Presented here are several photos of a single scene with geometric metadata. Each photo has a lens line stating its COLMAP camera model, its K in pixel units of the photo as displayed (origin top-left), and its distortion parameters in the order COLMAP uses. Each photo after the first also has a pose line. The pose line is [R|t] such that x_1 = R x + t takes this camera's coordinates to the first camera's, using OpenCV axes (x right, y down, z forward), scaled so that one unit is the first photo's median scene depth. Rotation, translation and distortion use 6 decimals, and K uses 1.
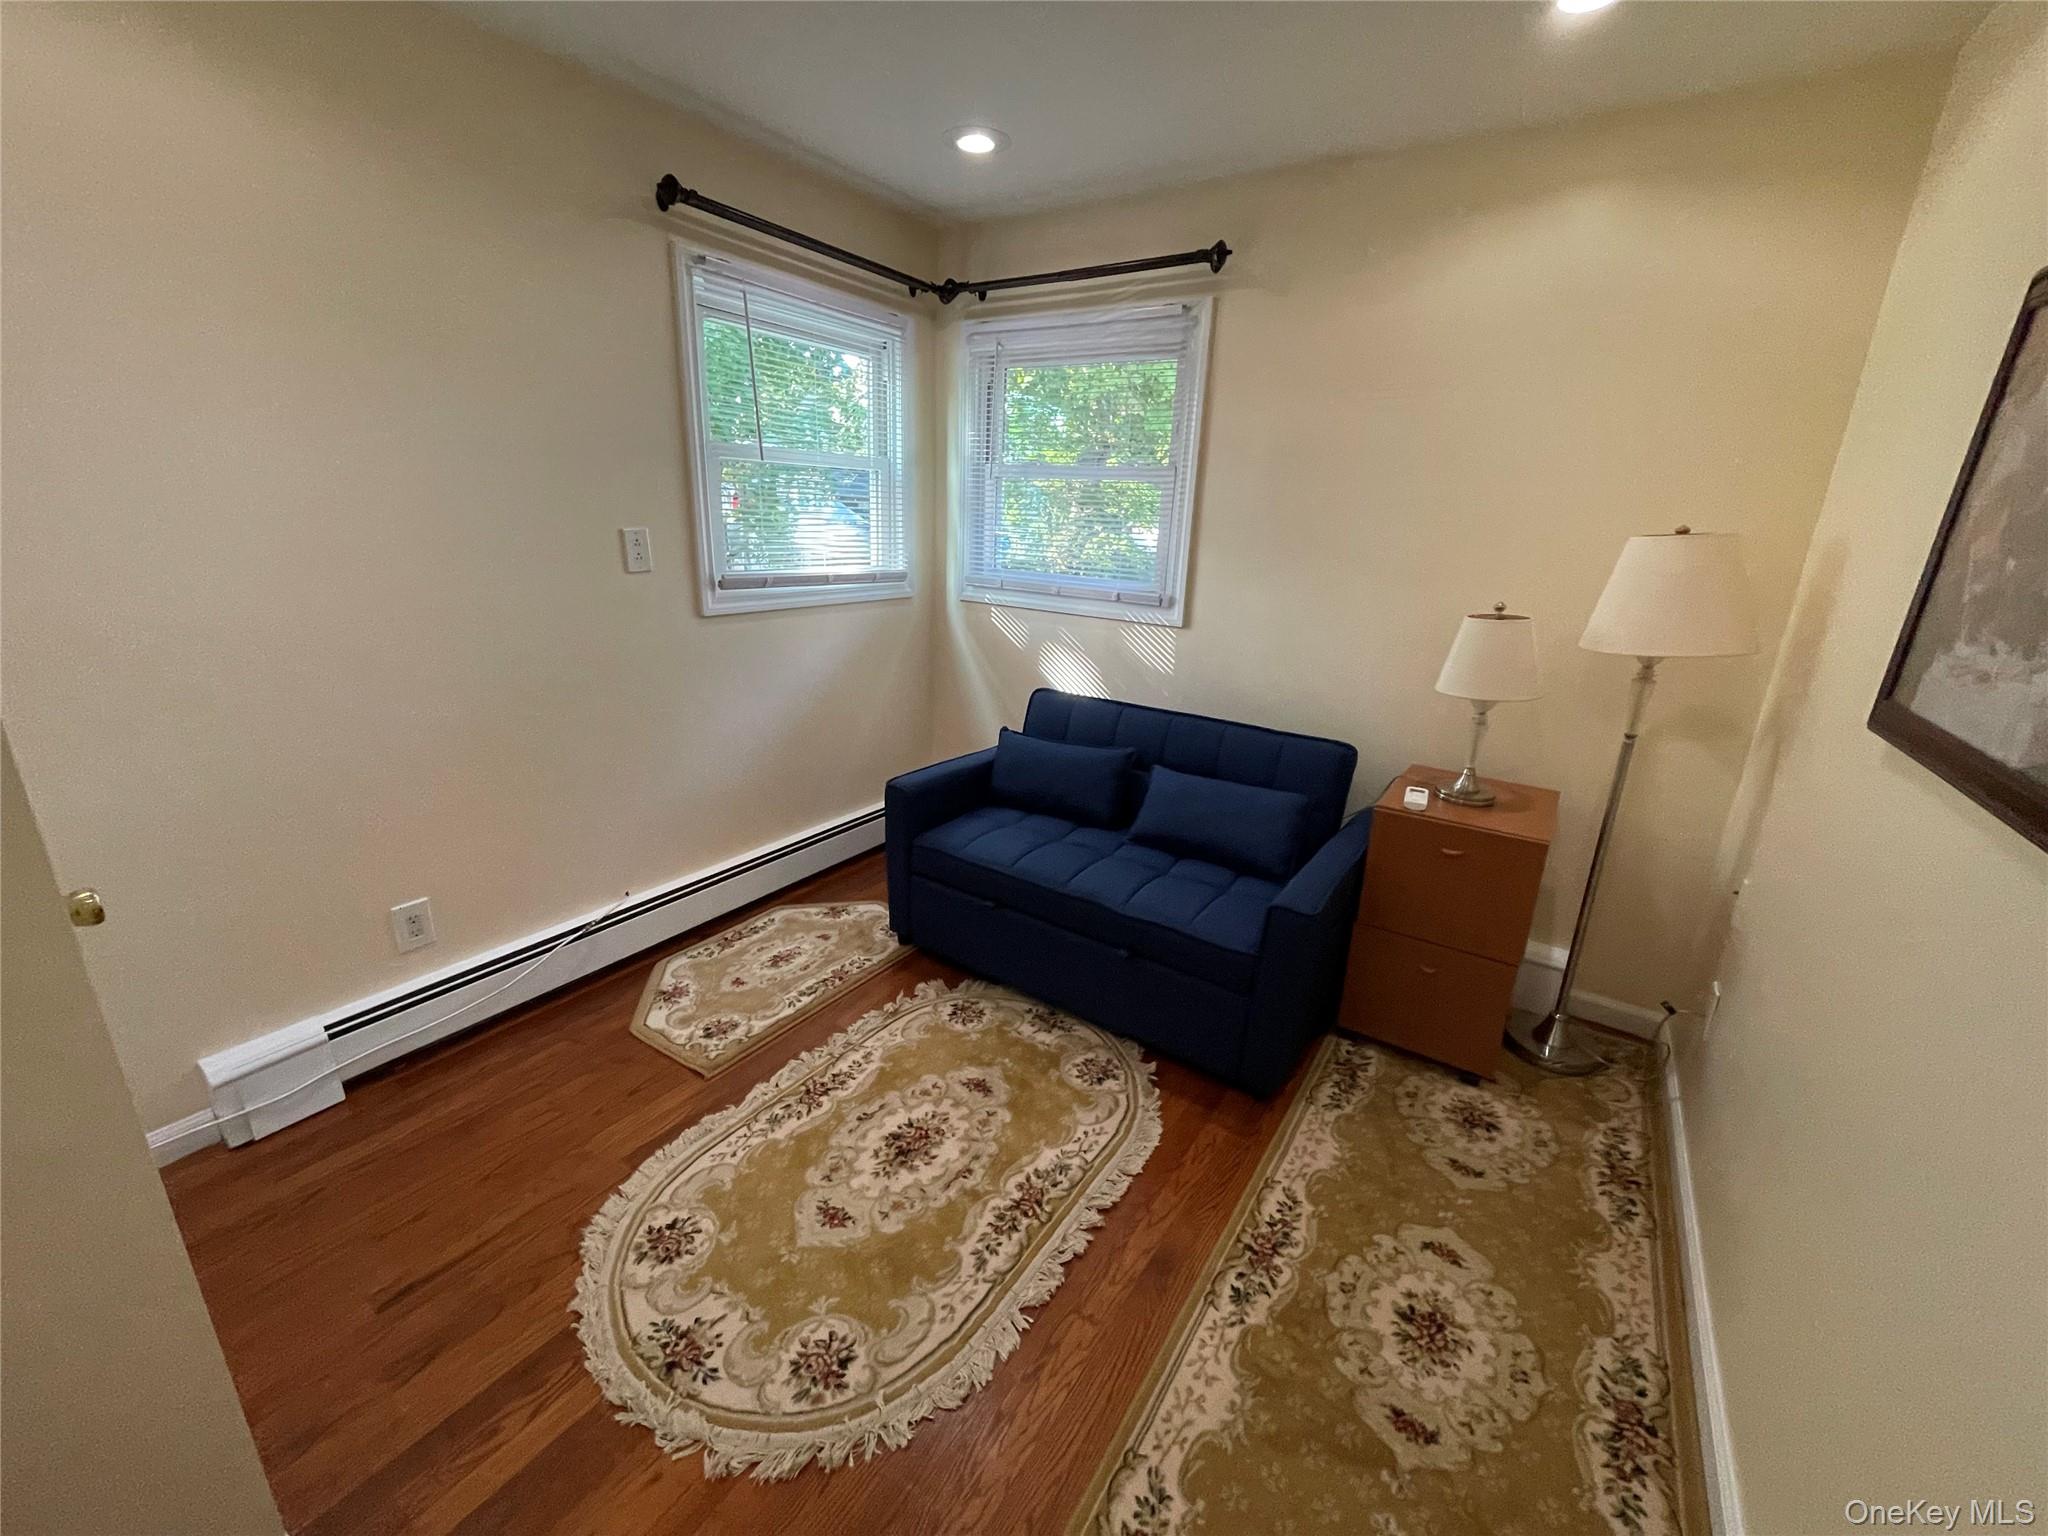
lens RADIAL K [[828.7, 0, 1024.3], [0, 828.7, 769.5], [0, 0, 1]] dist [-0.000954, -0.000411]
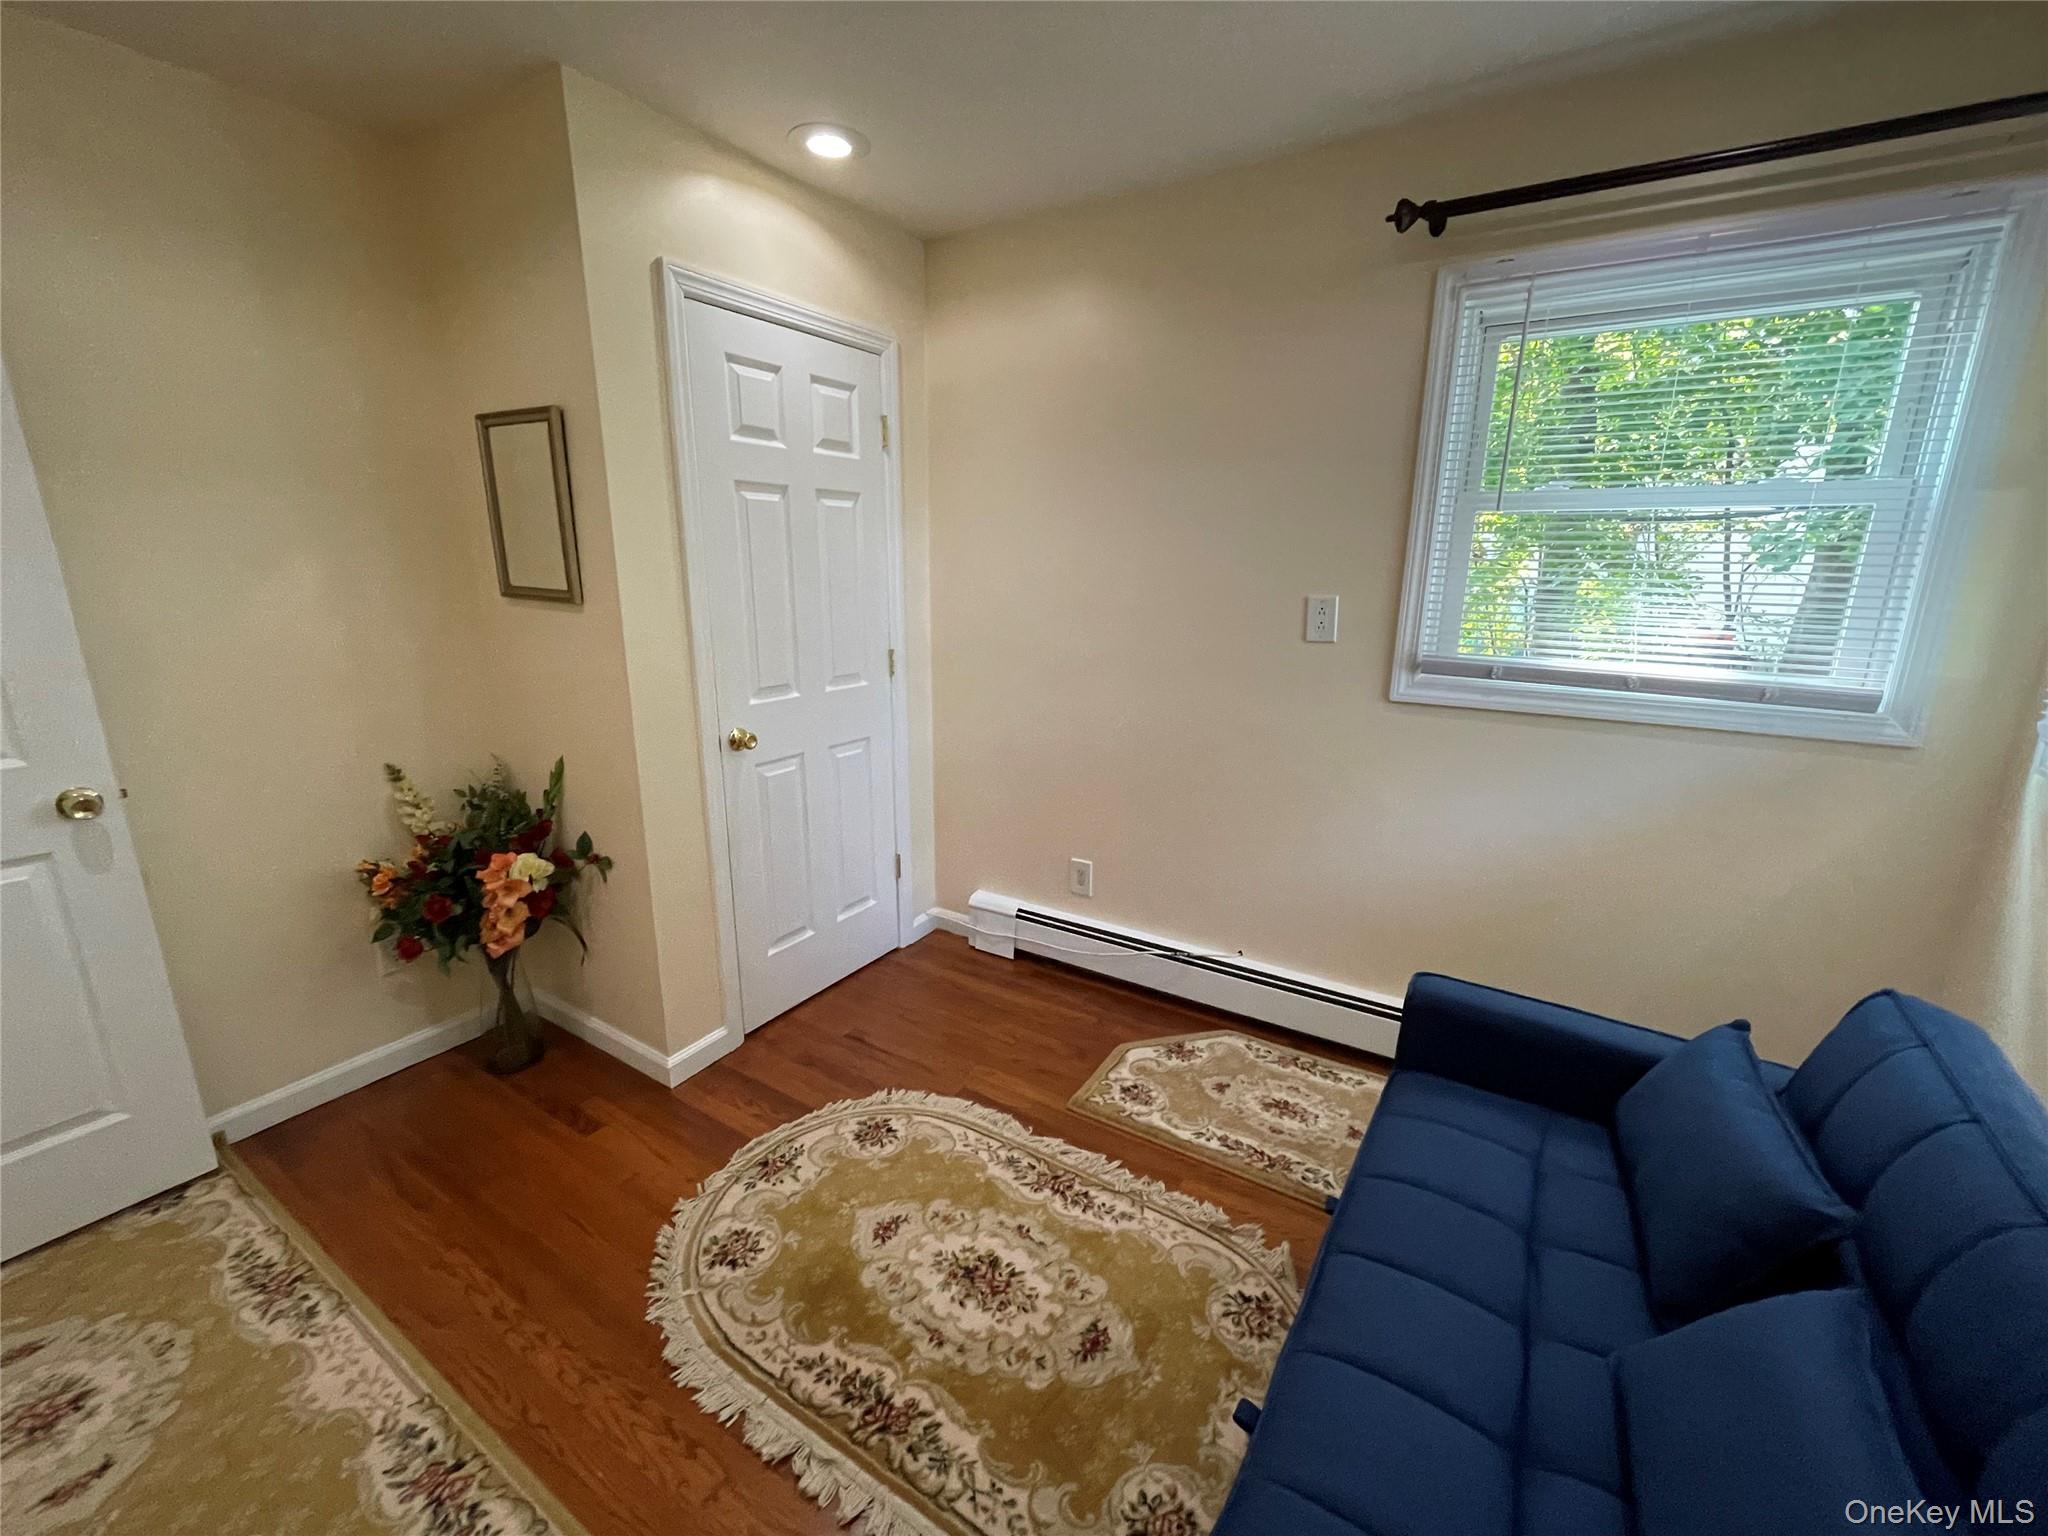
lens RADIAL K [[828.7, 0, 1021.7], [0, 828.7, 769.0], [0, 0, 1]] dist [-0.000954, -0.000411]
pose [[0.023089, 0.210135, -0.977400, 0.608671], [-0.305975, 0.932231, 0.193196, -0.231060], [0.951760, 0.294599, 0.085820, 0.813701]]
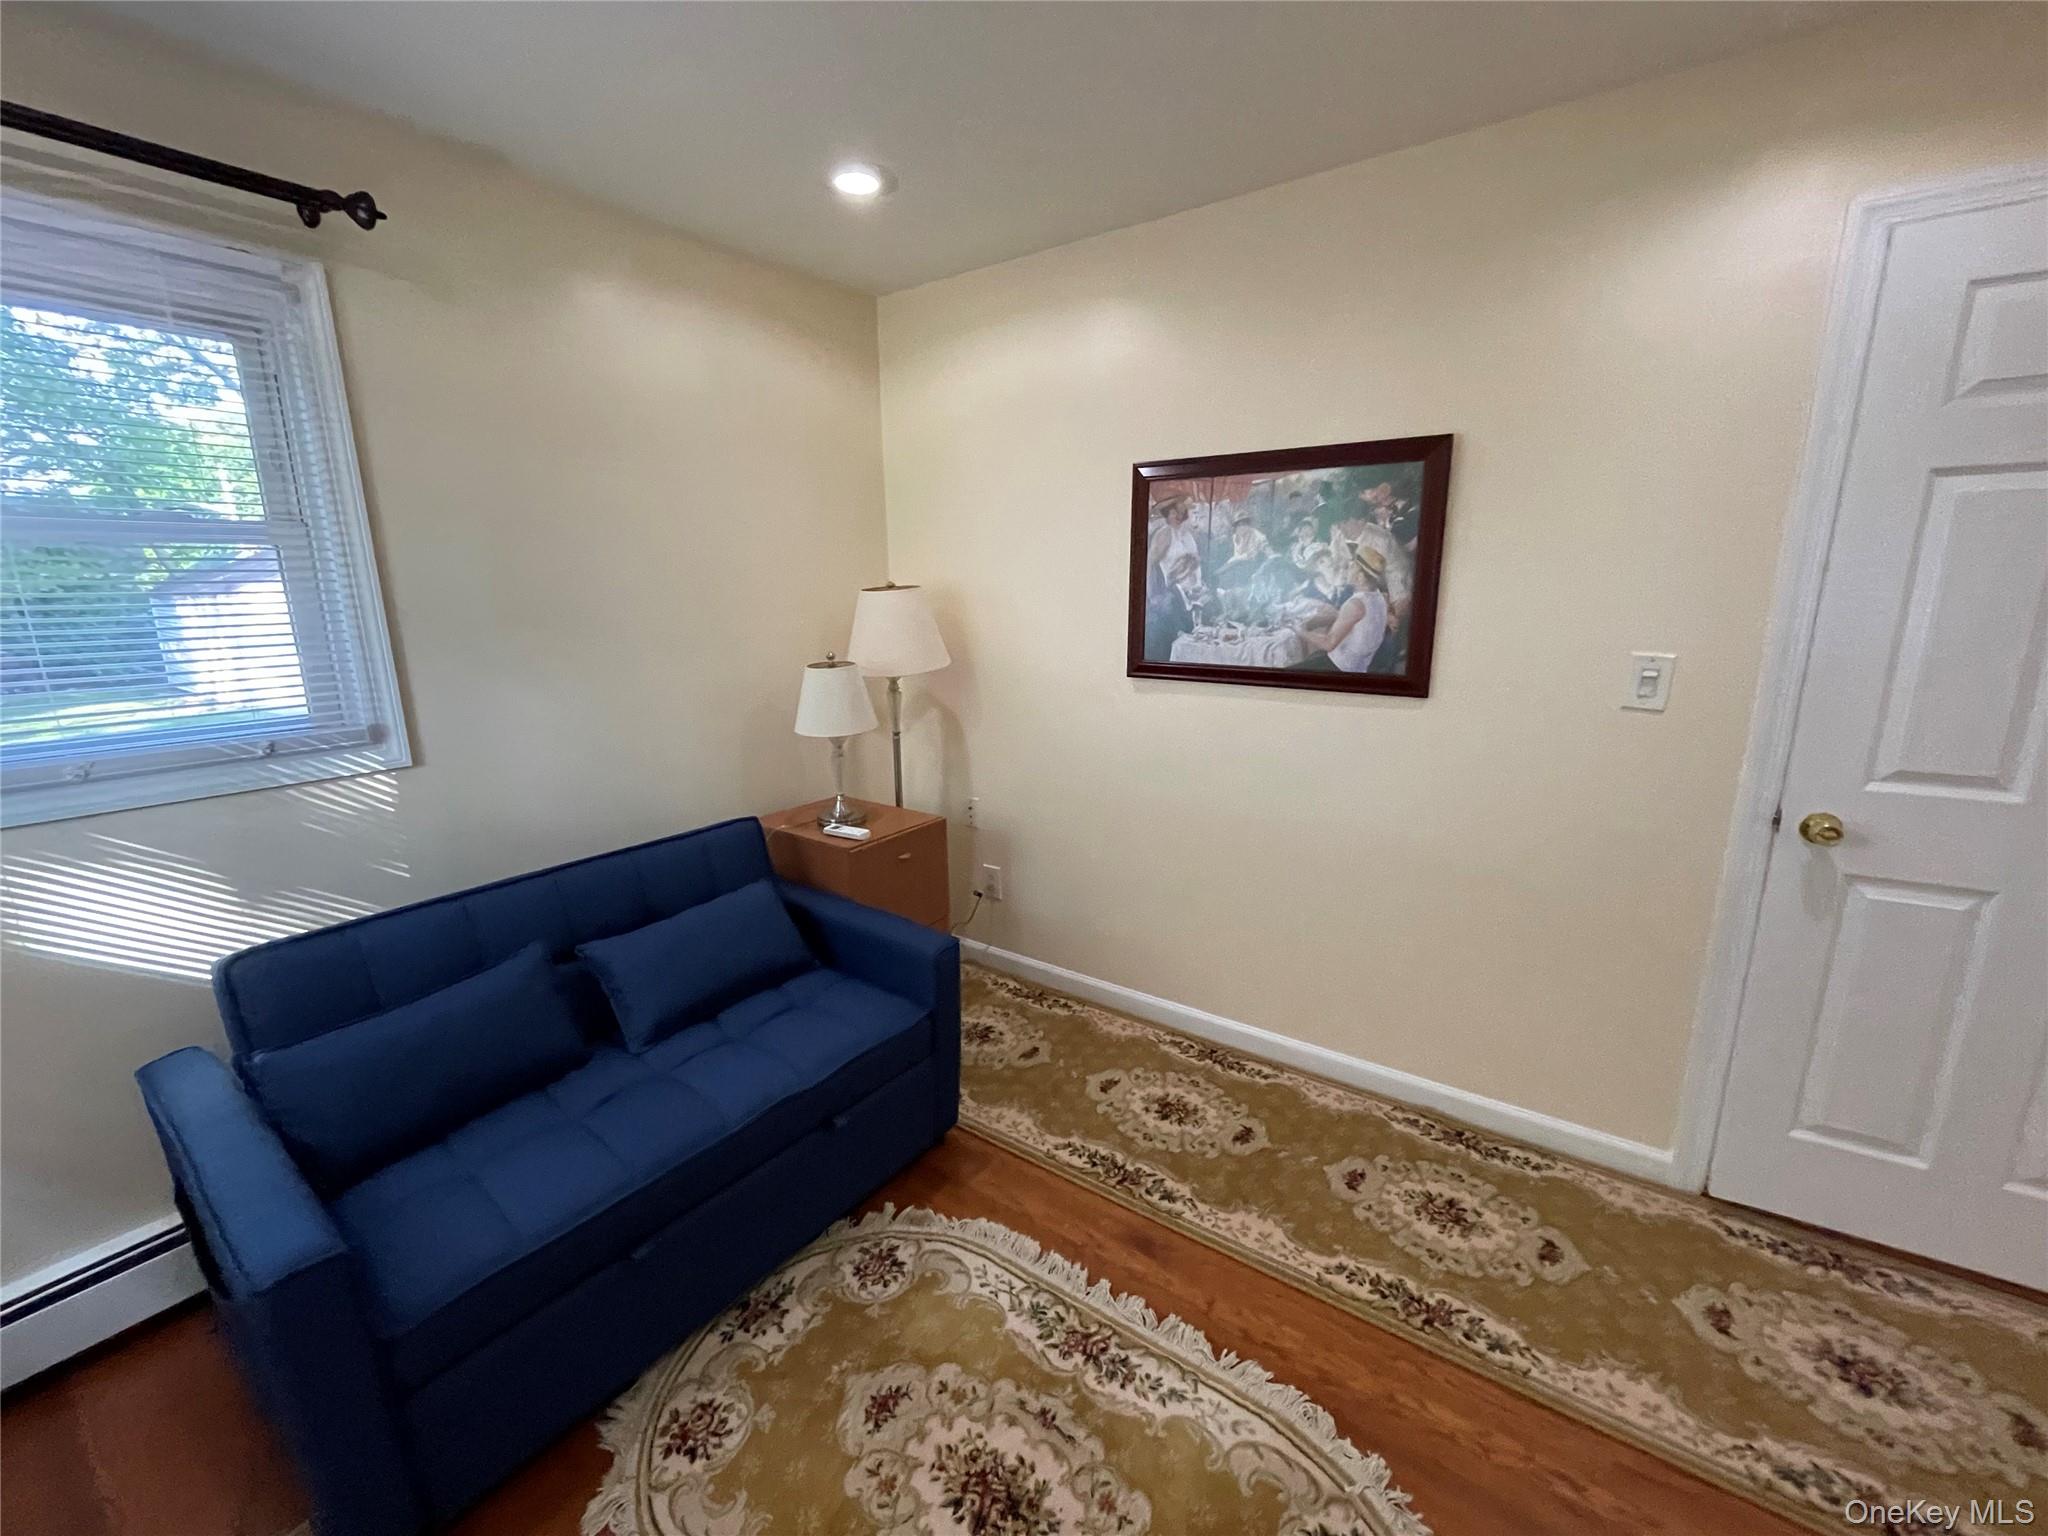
lens RADIAL K [[828.7, 0, 1026.1], [0, 828.7, 766.0], [0, 0, 1]] dist [-0.000954, -0.000411]
pose [[0.031482, -0.256495, 0.966033, -0.653998], [0.311830, 0.920791, 0.234321, -0.267531], [-0.949616, 0.293861, 0.108971, 0.727511]]
